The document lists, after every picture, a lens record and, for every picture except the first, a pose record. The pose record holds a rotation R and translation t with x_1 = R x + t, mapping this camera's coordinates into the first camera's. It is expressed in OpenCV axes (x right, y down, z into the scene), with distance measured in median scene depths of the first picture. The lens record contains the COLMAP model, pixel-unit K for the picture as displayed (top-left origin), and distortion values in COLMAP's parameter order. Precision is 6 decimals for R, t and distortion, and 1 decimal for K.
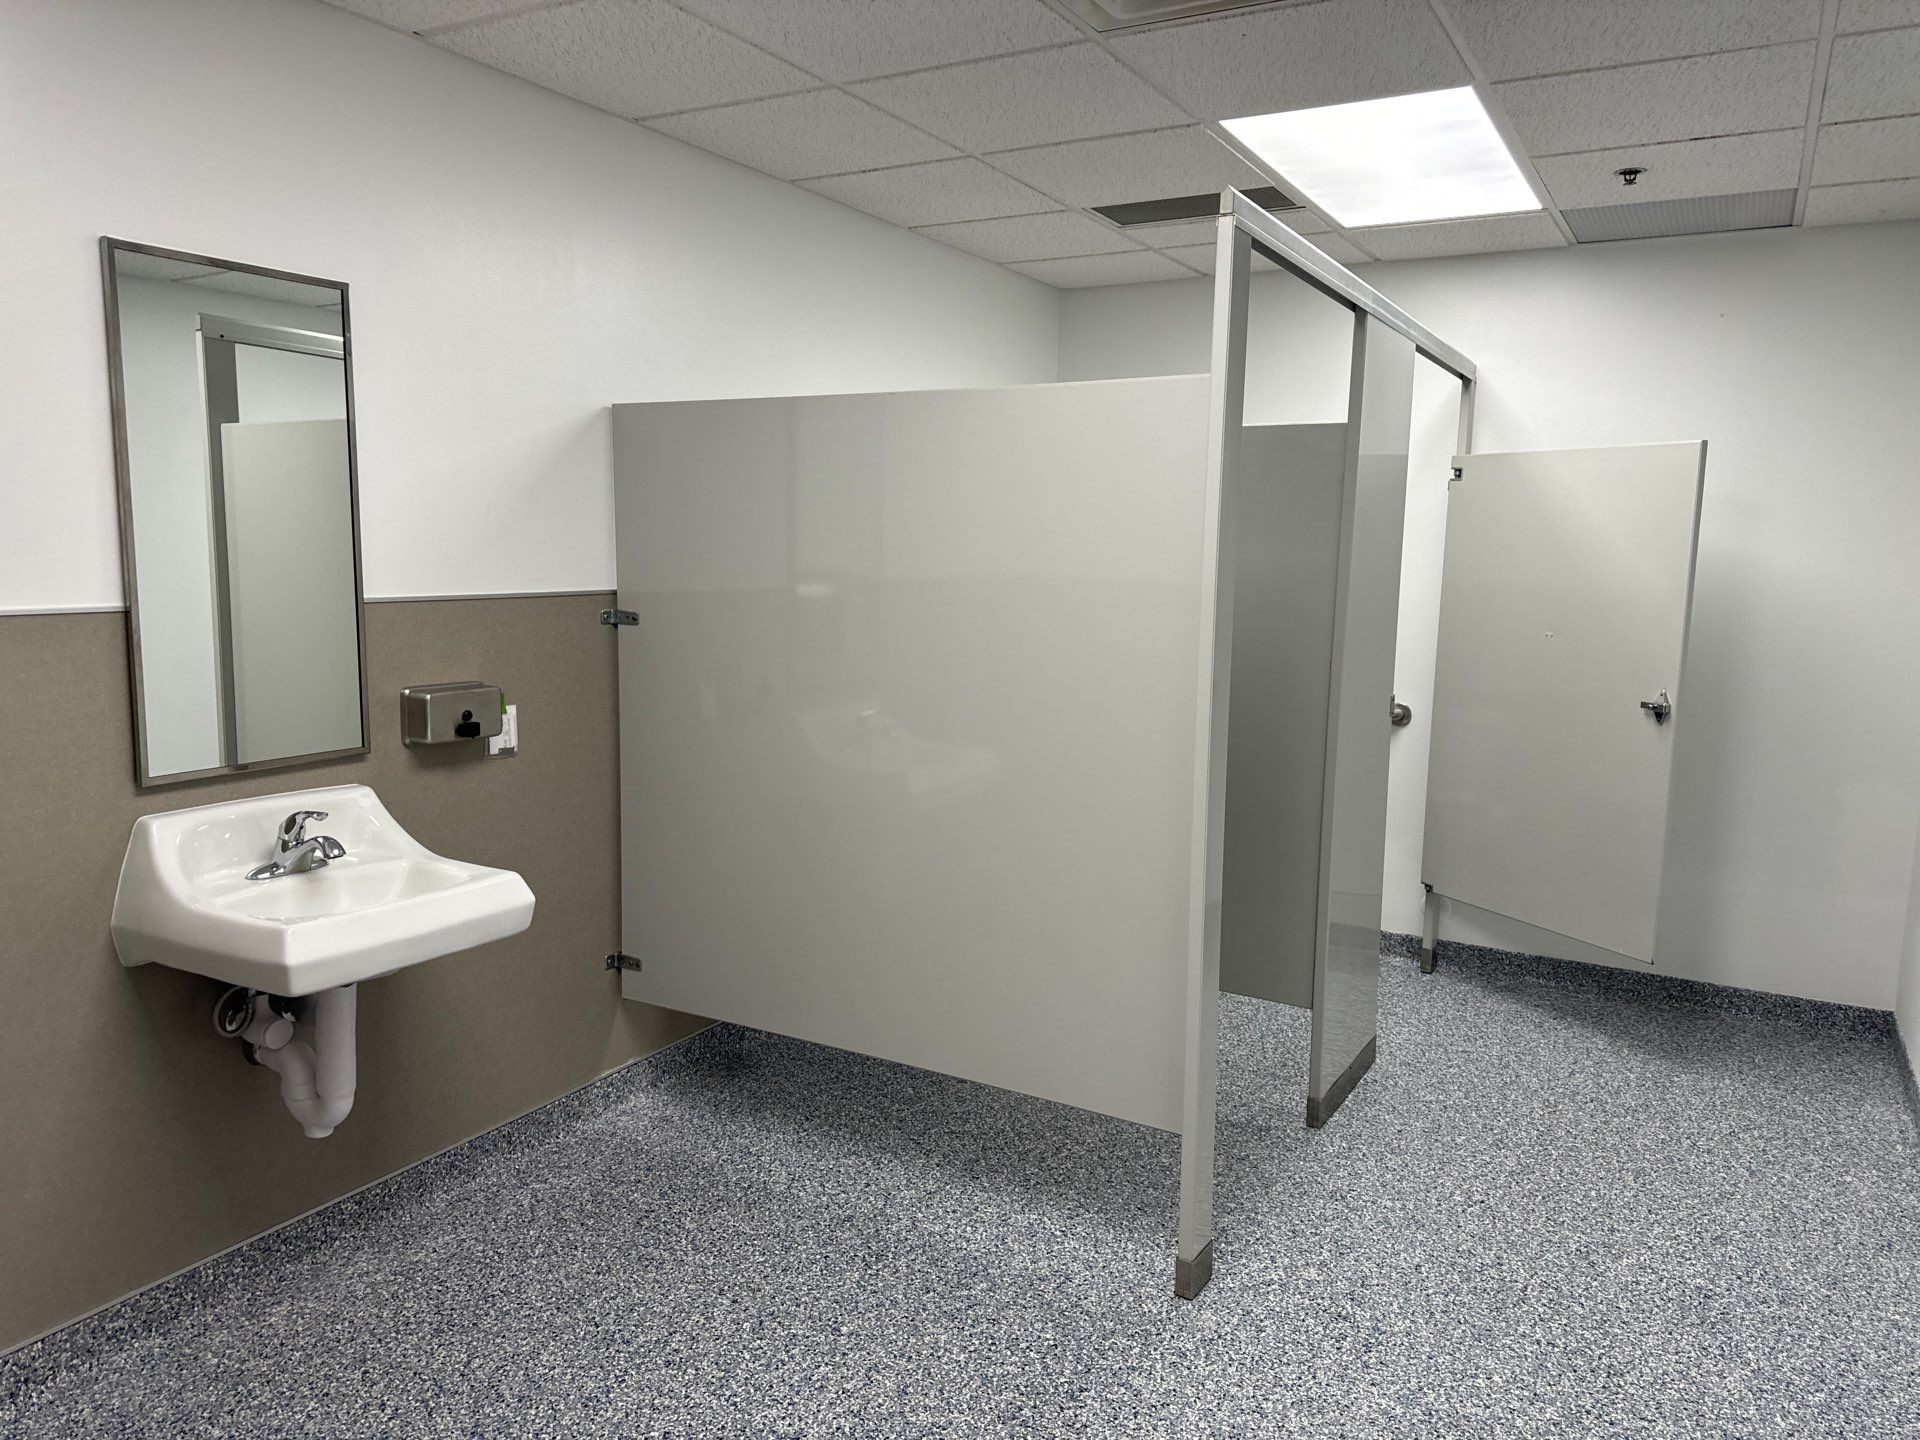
lens RADIAL K [[1375.6, 0, 947.7], [0, 1375.6, 715.6], [0, 0, 1]] dist [0.009371, -0.012075]
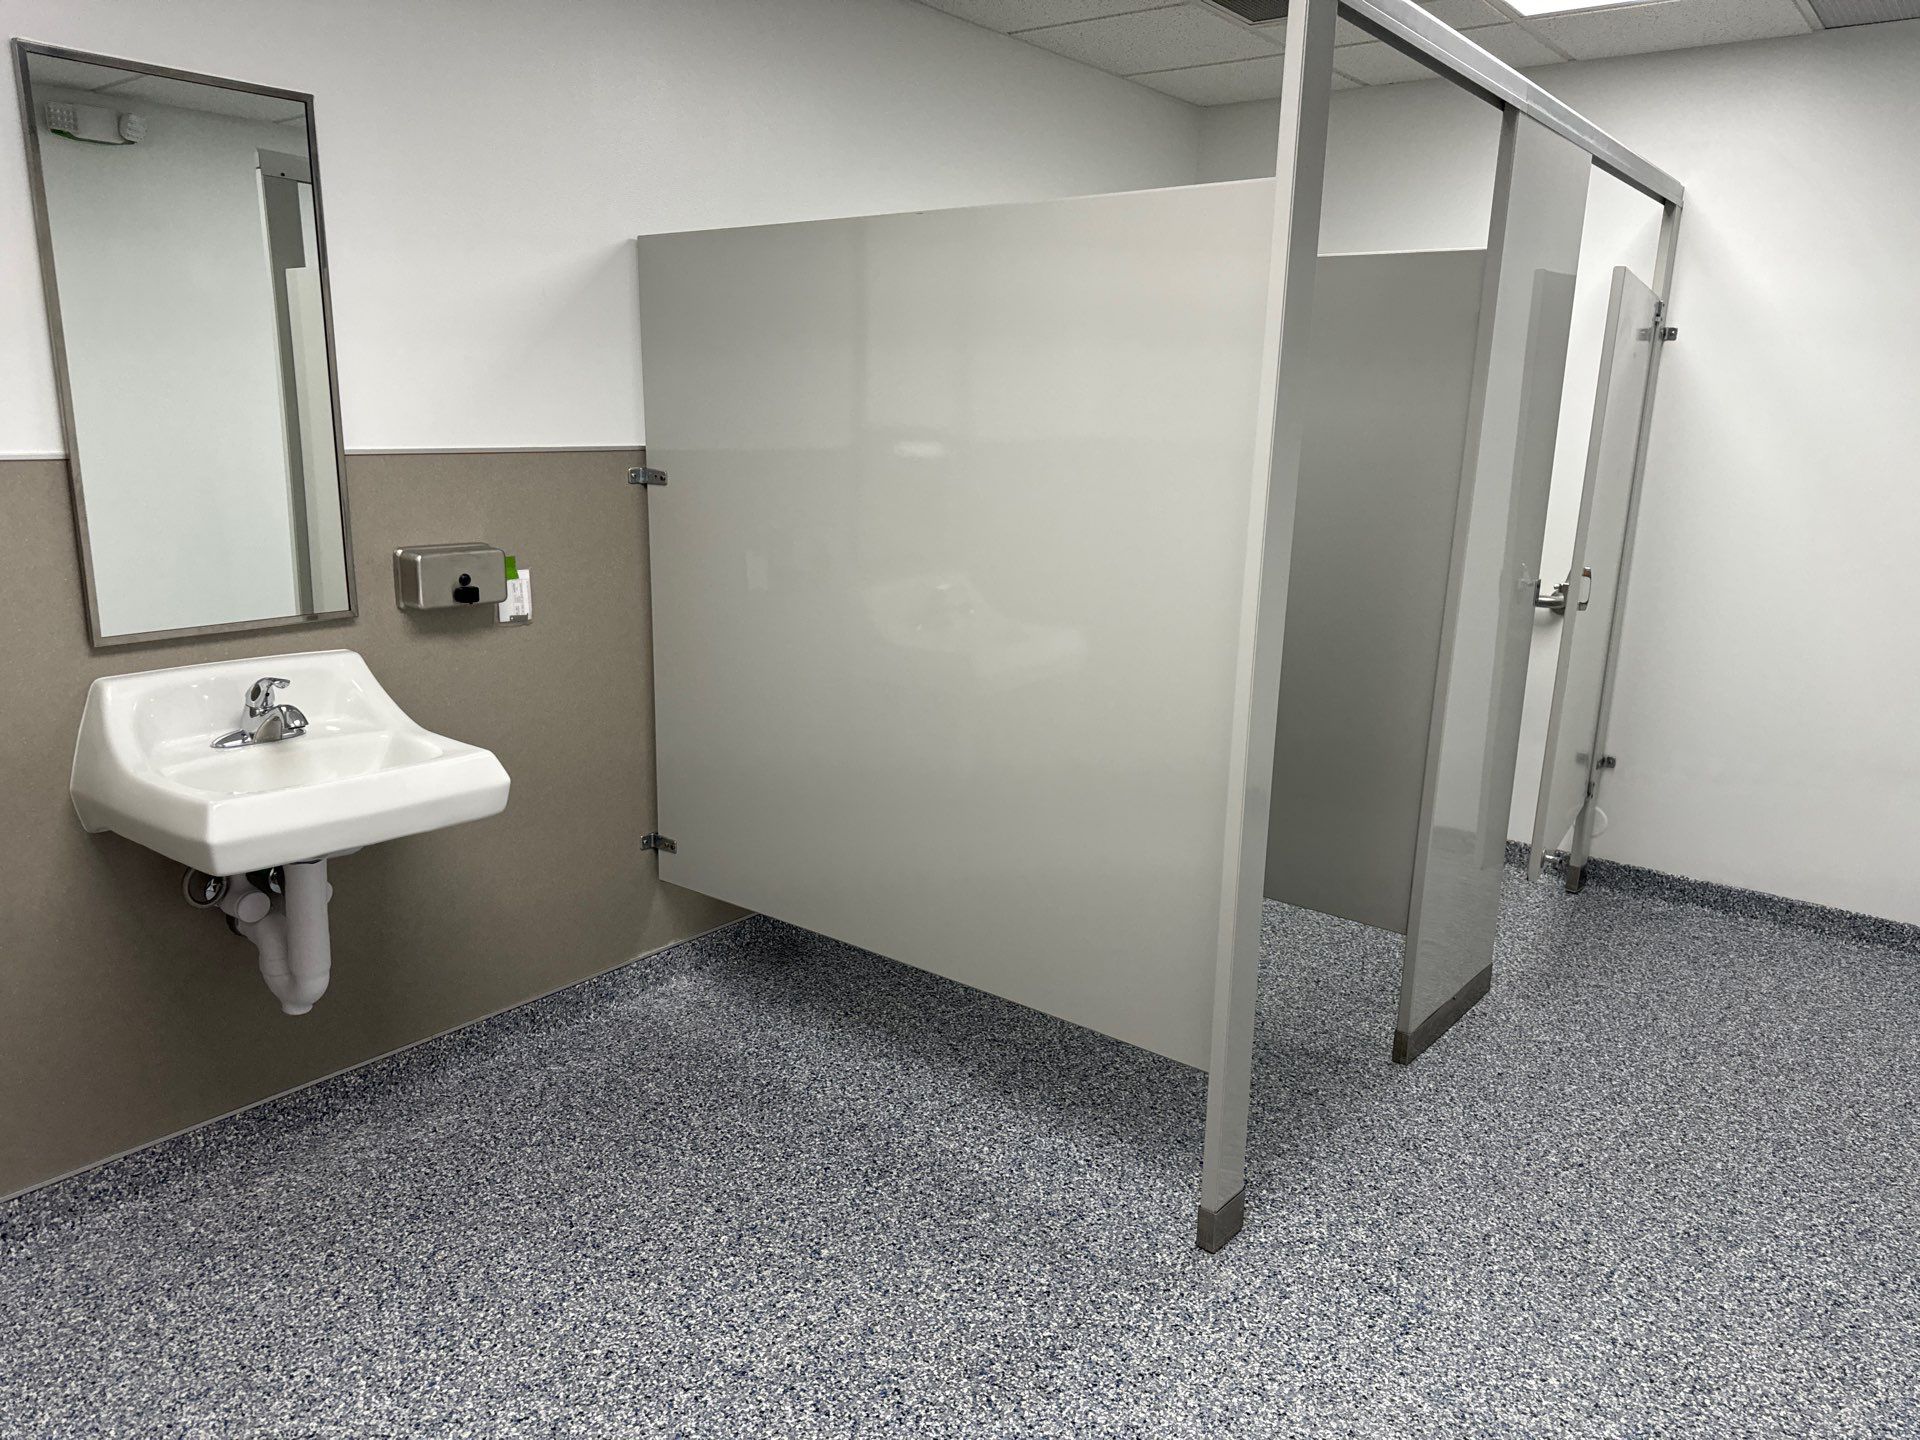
lens RADIAL K [[1375.0, 0, 938.5], [0, 1375.0, 732.7], [0, 0, 1]] dist [0.015308, -0.017132]
pose [[0.989345, 0.039340, -0.140174, 0.107870], [-0.024272, 0.993895, 0.107630, -0.005368], [0.143552, -0.103081, 0.984260, 0.120033]]
